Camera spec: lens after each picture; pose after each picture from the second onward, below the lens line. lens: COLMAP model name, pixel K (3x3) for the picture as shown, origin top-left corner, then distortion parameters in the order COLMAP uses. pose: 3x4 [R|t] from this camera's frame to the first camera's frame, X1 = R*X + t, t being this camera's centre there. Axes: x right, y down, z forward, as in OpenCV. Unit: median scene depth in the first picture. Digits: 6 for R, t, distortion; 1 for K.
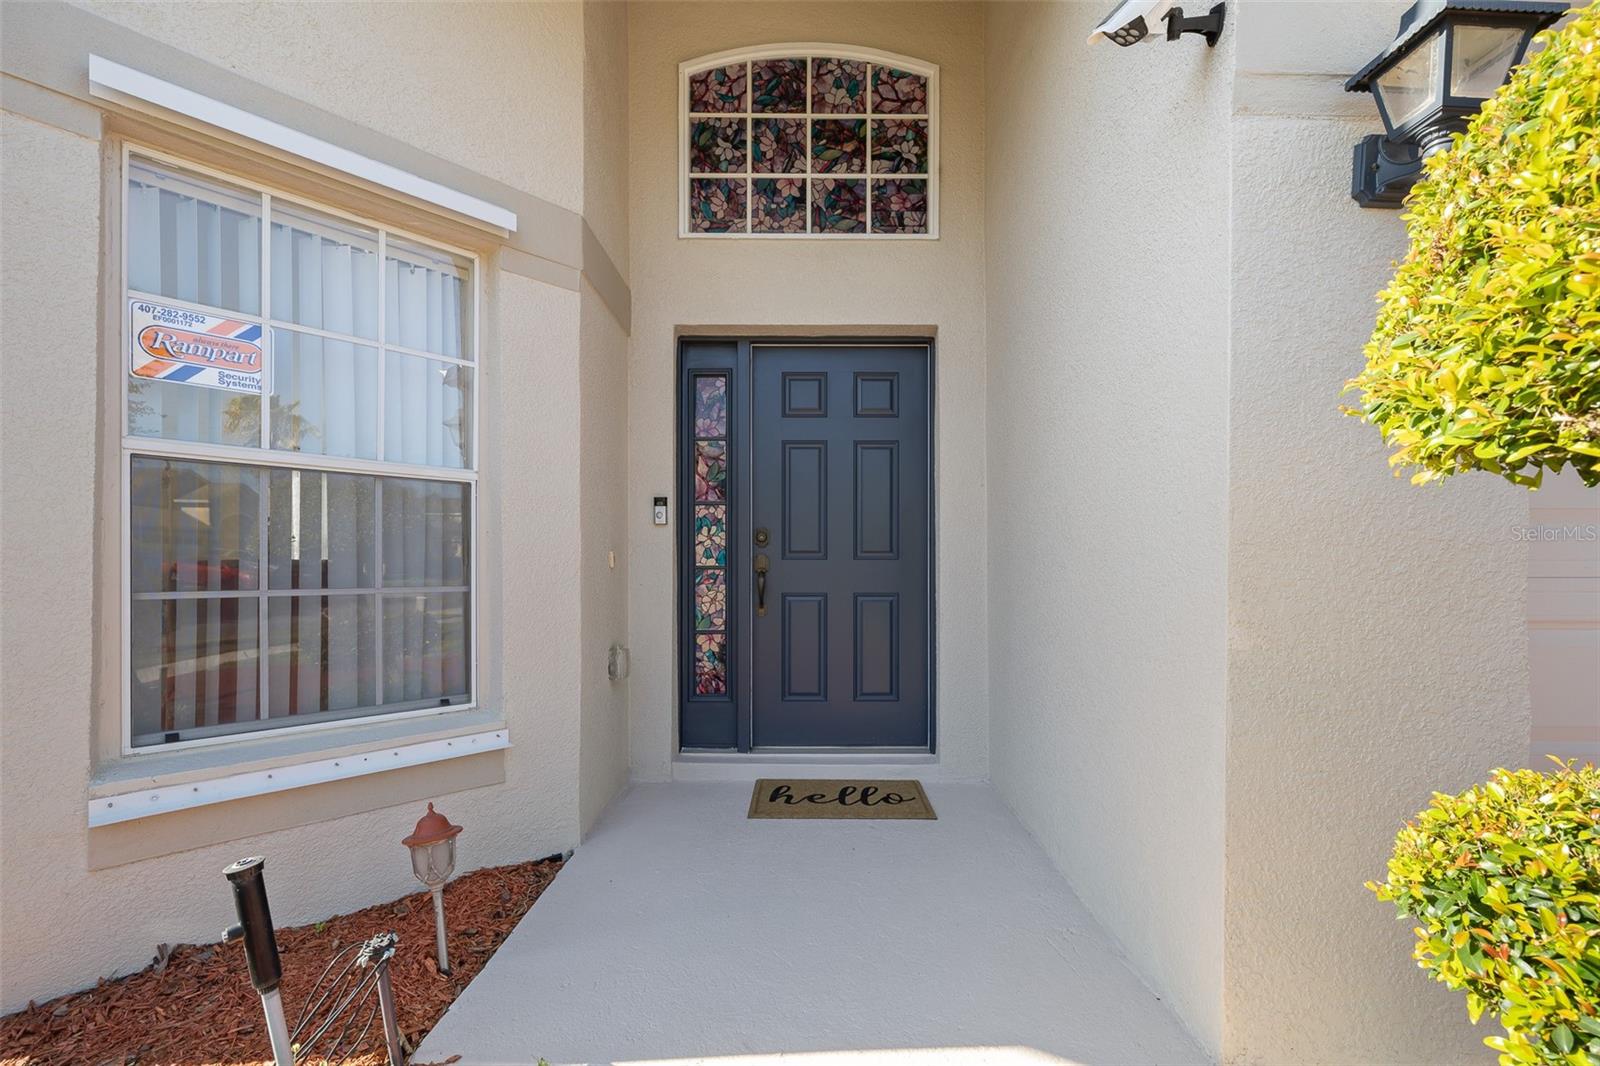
lens RADIAL K [[687.4, 0, 802.0], [0, 687.4, 567.5], [0, 0, 1]] dist [0.001656, 0.000406]
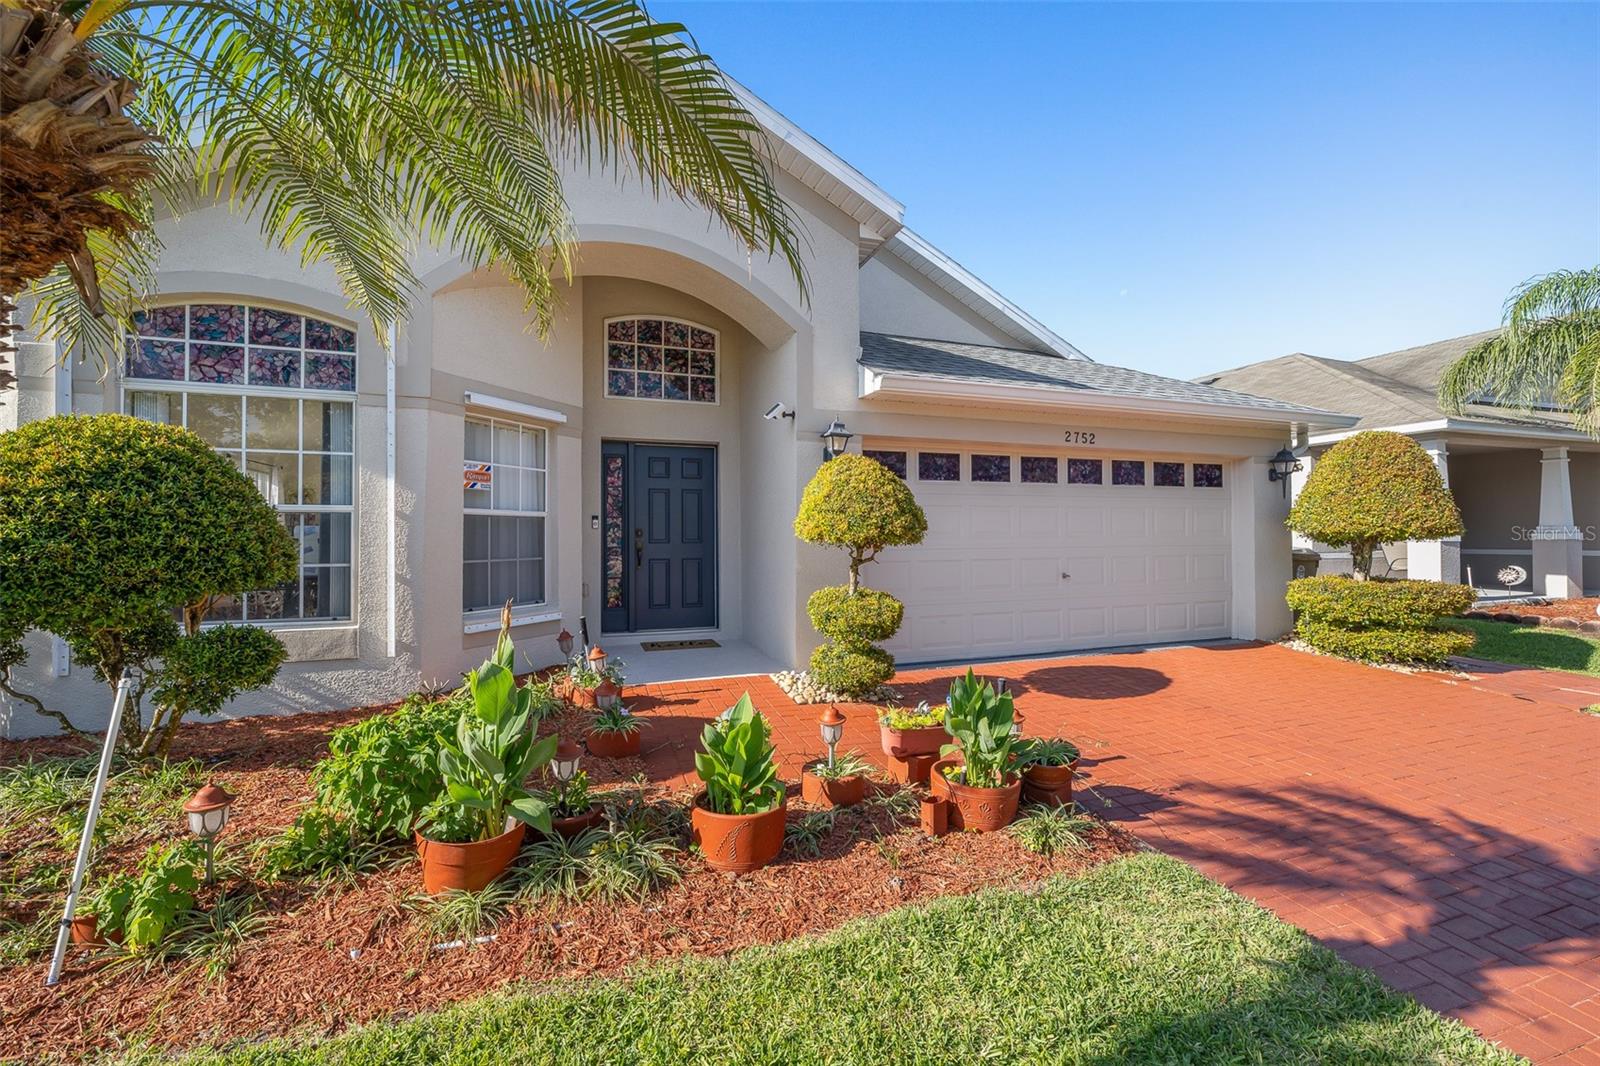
lens RADIAL K [[672.2, 0, 800.0], [0, 672.2, 533.0], [0, 0, 1]] dist [0.001272, 0.000341]
pose [[0.940381, -0.001057, 0.340121, -0.317333], [0.002740, 0.999986, -0.004467, -0.035162], [-0.340111, 0.005132, 0.940371, -1.218596]]
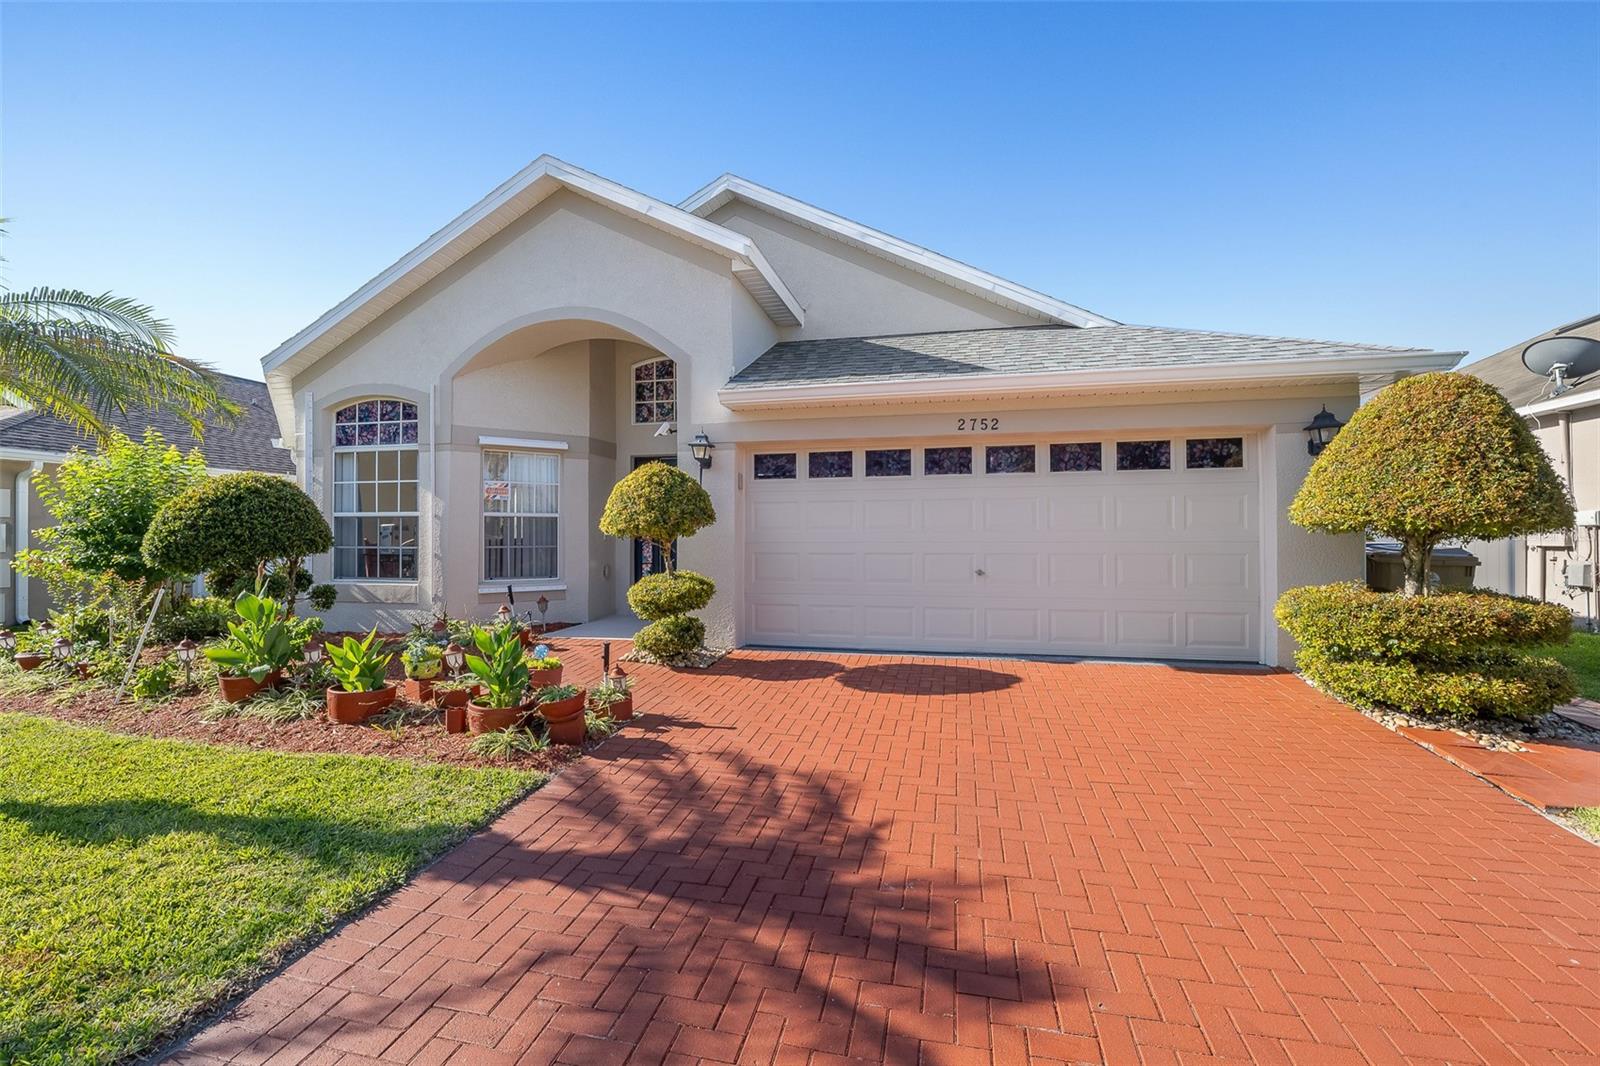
lens RADIAL K [[672.2, 0, 800.0], [0, 672.2, 533.0], [0, 0, 1]] dist [0.001272, 0.000341]
pose [[0.973023, -0.001674, -0.230704, 1.147605], [0.001058, 0.999996, -0.002796, -0.018424], [0.230708, 0.002477, 0.973020, -1.564665]]
